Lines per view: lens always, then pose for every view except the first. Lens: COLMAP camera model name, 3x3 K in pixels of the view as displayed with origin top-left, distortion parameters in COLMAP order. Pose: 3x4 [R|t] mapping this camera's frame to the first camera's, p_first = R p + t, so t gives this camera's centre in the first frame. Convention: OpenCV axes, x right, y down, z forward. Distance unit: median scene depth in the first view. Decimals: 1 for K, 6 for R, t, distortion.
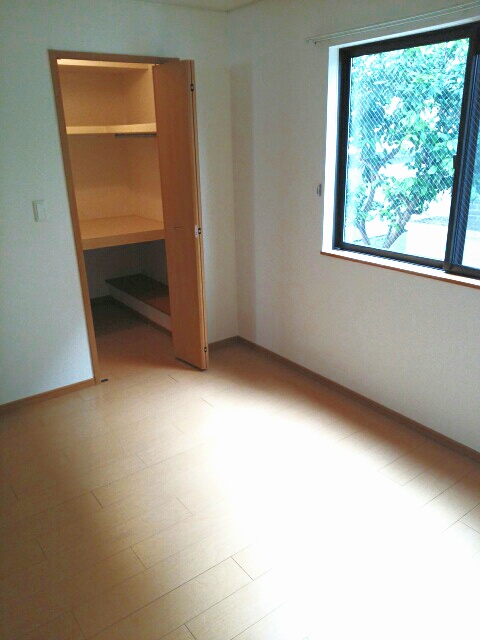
lens RADIAL K [[500.7, 0, 240.0], [0, 500.7, 320.0], [0, 0, 1]] dist [0.037349, -0.063119]
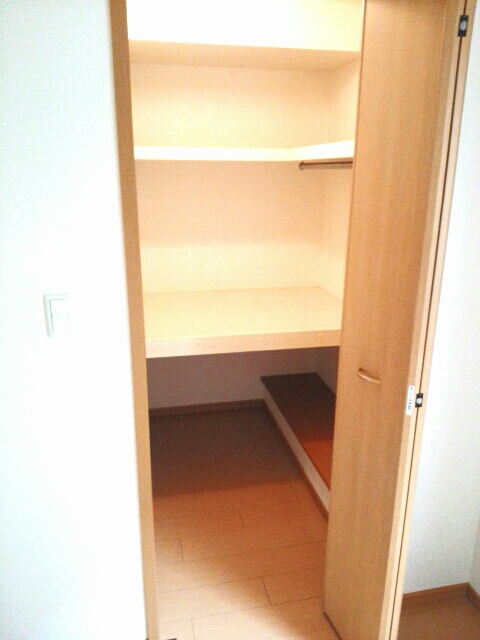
lens RADIAL K [[500.7, 0, 240.0], [0, 500.7, 320.0], [0, 0, 1]] dist [0.037349, -0.063119]
pose [[0.908757, 0.140863, -0.392833, -0.061106], [-0.160354, 0.986912, -0.017063, -0.209155], [0.385289, 0.078498, 0.919451, 0.561871]]
